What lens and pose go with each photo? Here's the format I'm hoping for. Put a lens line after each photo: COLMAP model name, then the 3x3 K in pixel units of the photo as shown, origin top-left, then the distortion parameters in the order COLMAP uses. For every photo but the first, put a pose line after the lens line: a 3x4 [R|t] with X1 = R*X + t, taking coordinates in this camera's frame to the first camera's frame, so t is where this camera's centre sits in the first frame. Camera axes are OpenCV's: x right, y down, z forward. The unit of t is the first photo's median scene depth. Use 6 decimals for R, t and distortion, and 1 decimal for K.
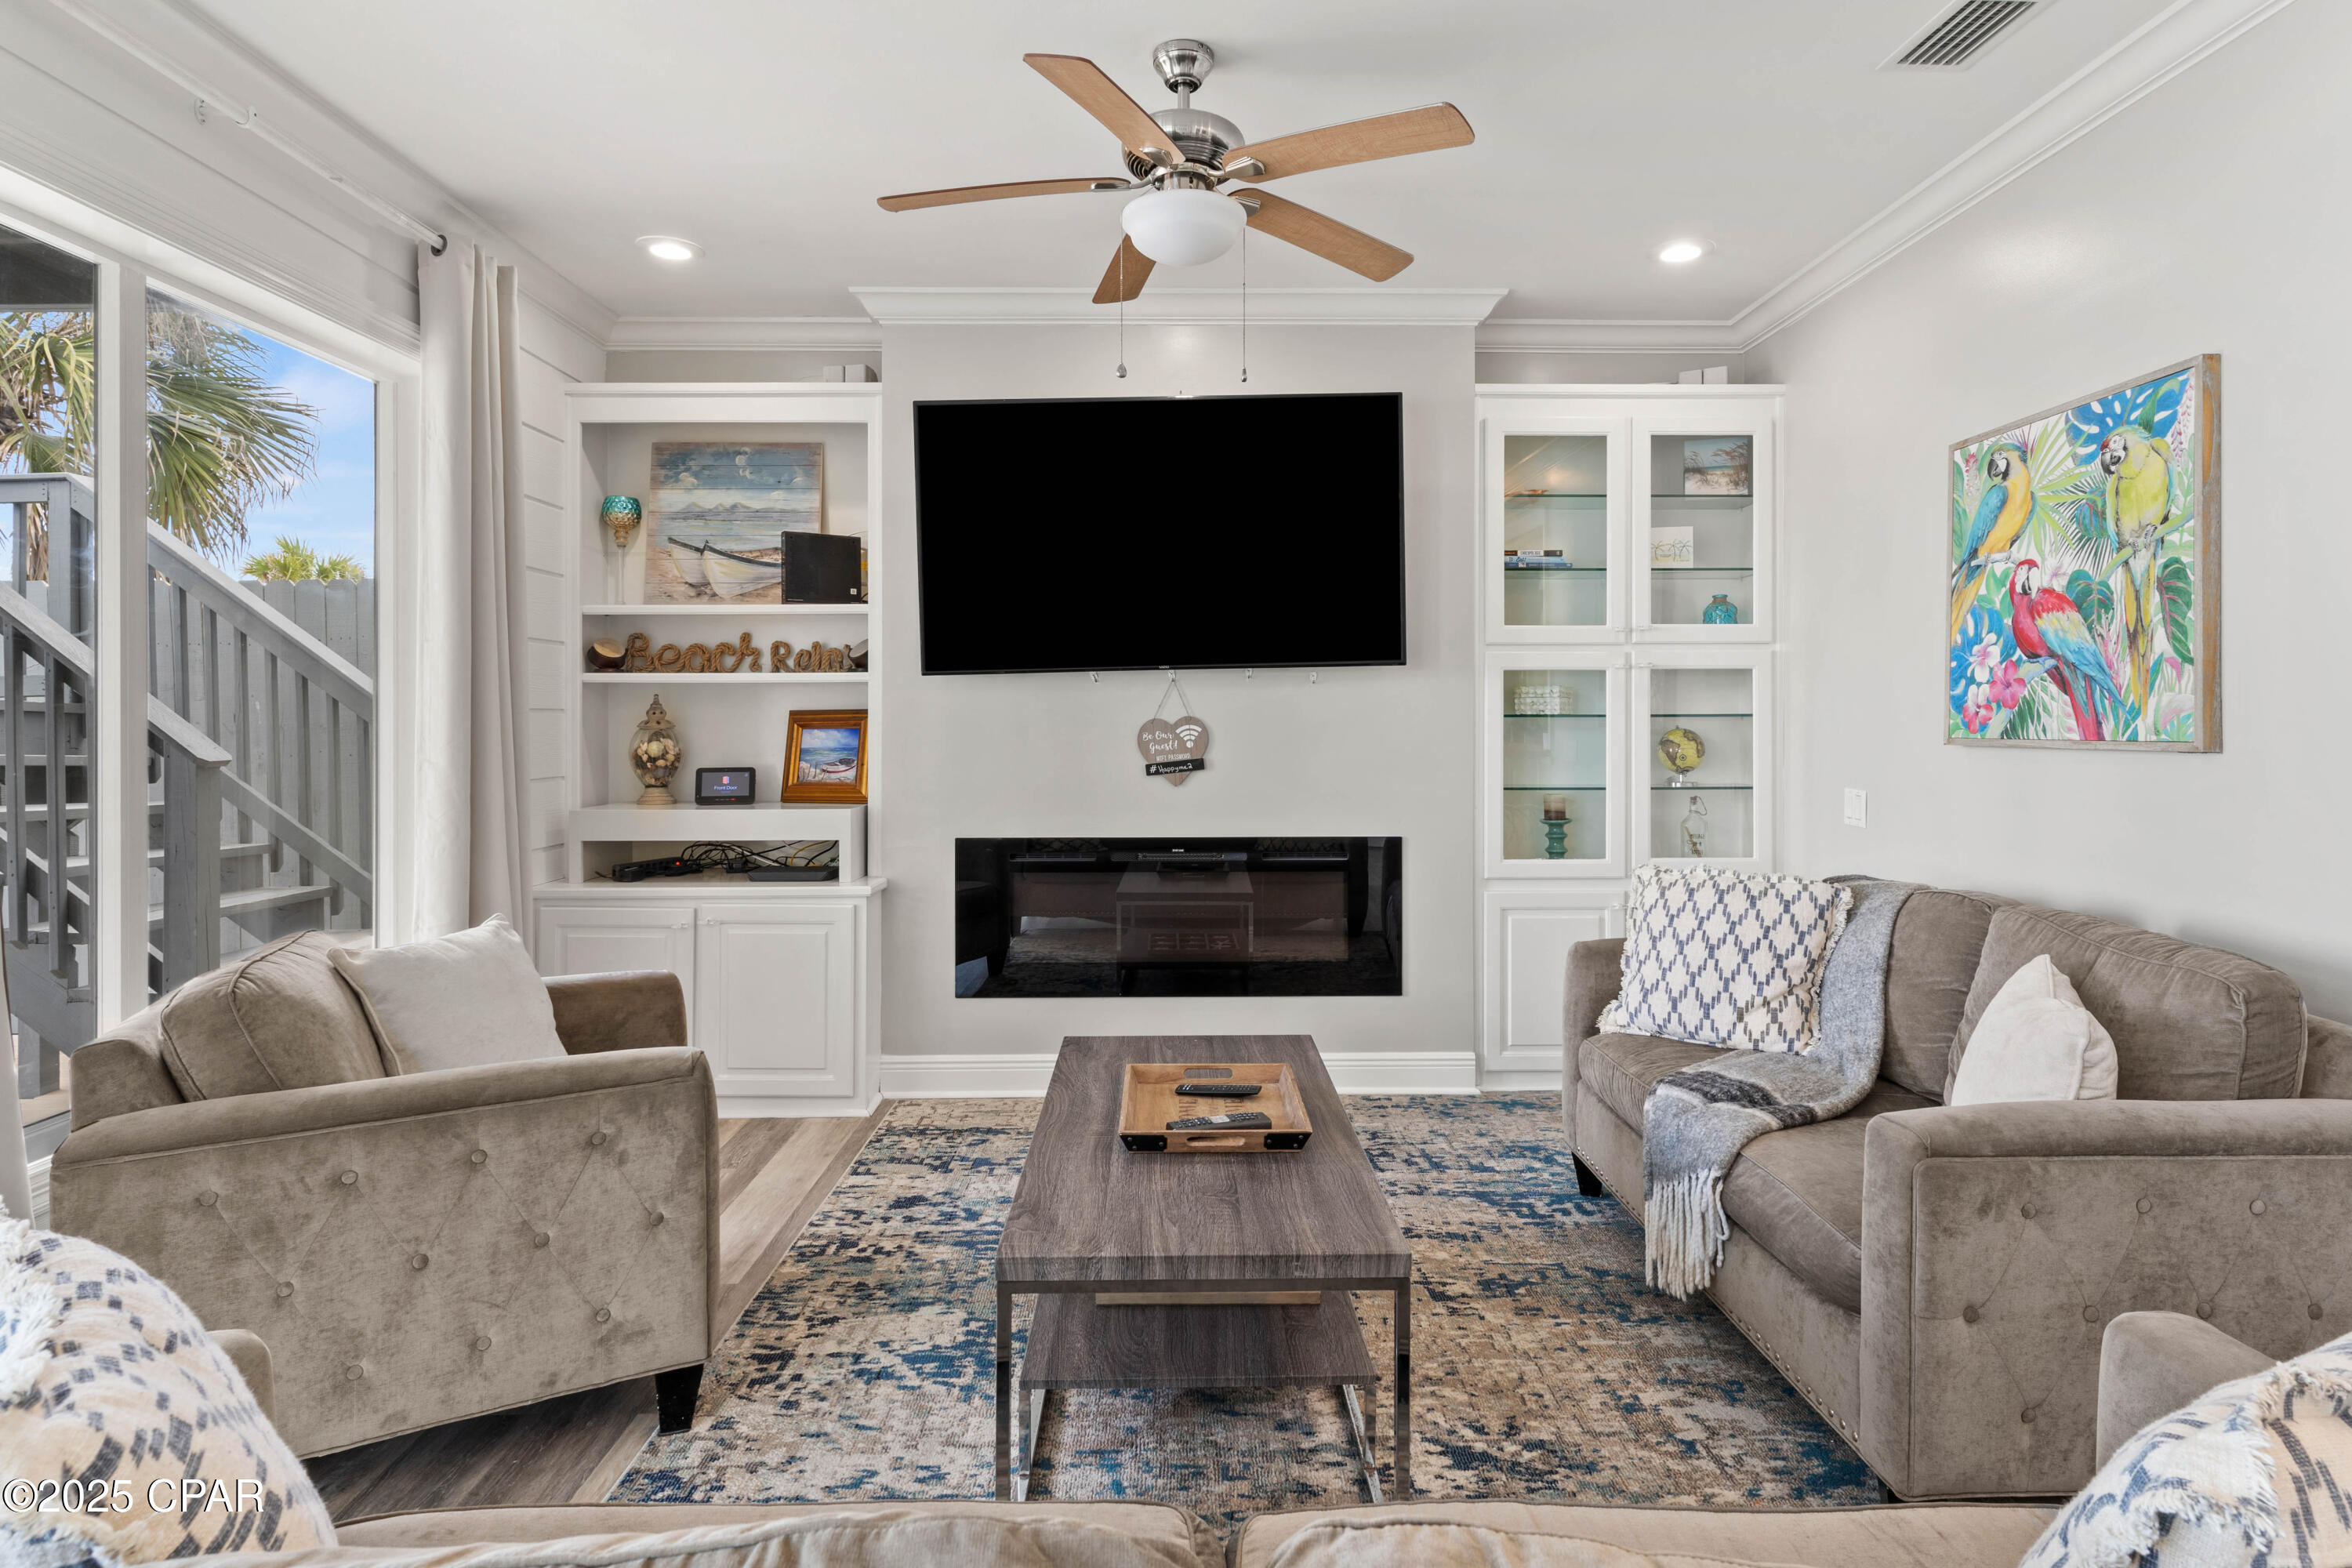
lens RADIAL K [[1211.2, 0, 1194.6], [0, 1211.2, 715.5], [0, 0, 1]] dist [0.001180, 0.000453]
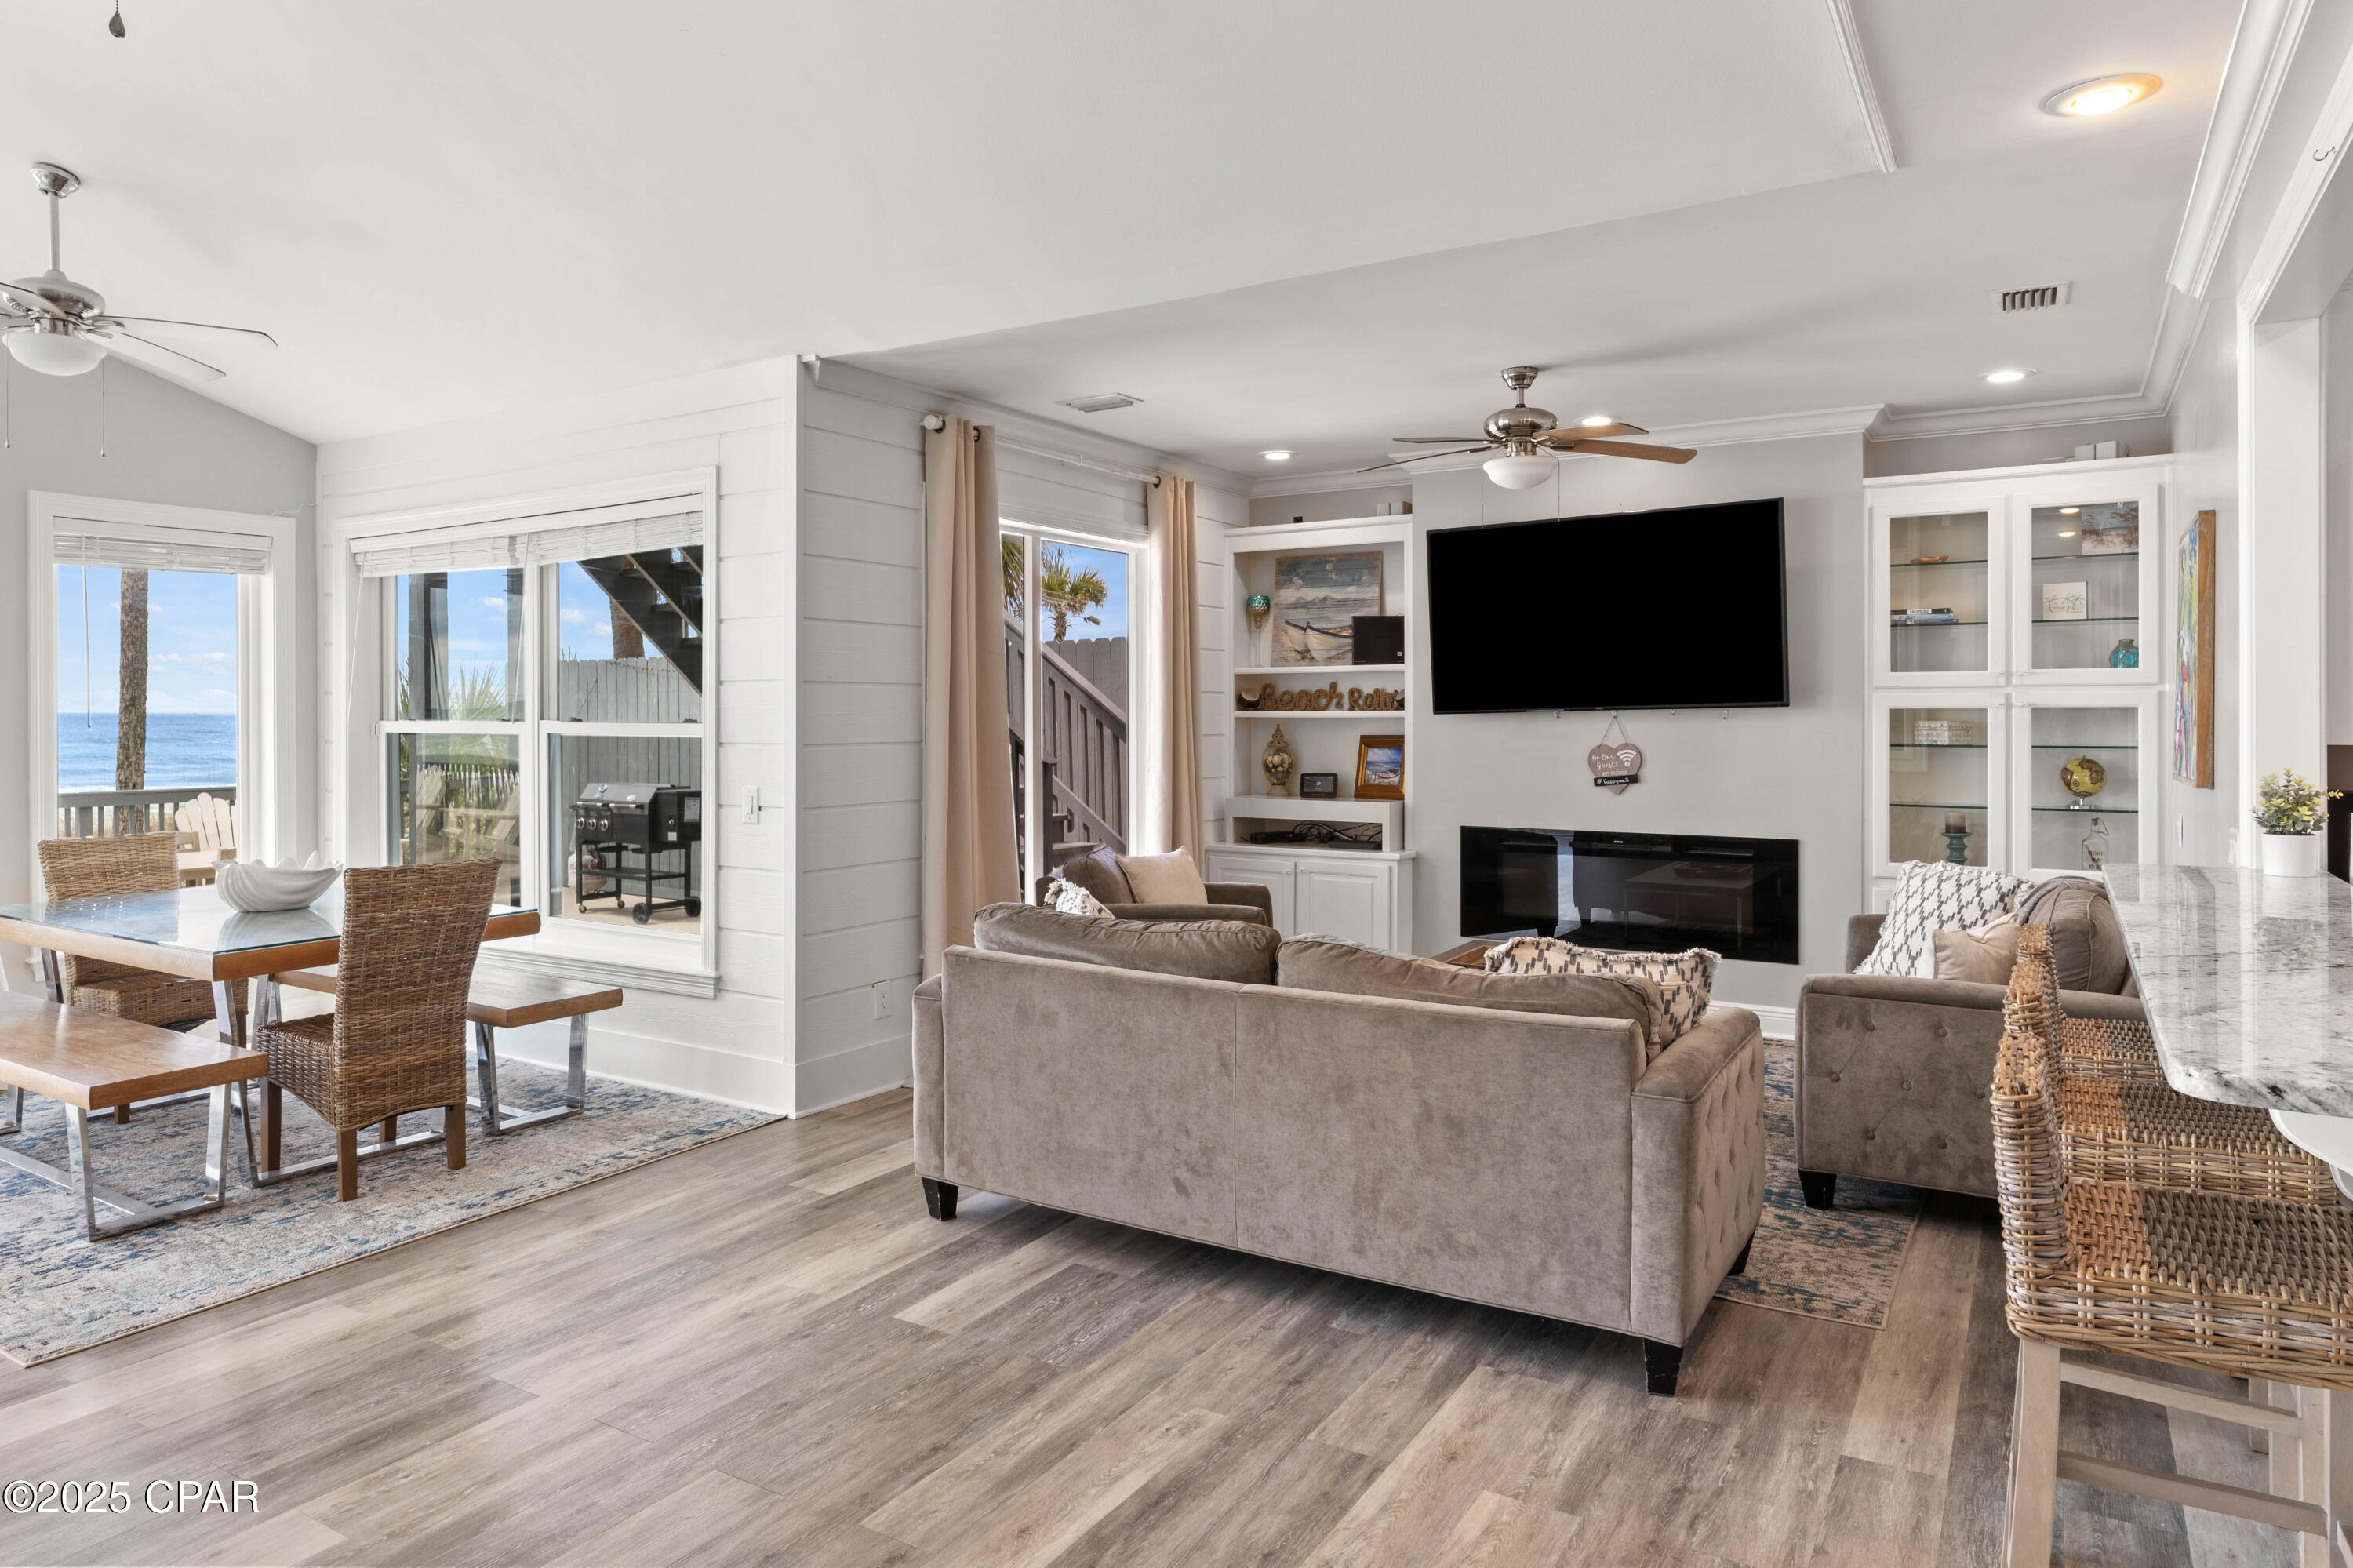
lens RADIAL K [[1467.5, 0, 1113.5], [0, 1467.5, 712.2], [0, 0, 1]] dist [-0.006114, -0.000518]
pose [[0.830869, 0.000278, -0.556468, 0.438053], [0.001469, 0.999995, 0.002693, -0.040032], [0.556466, -0.003055, 0.830865, -0.693252]]
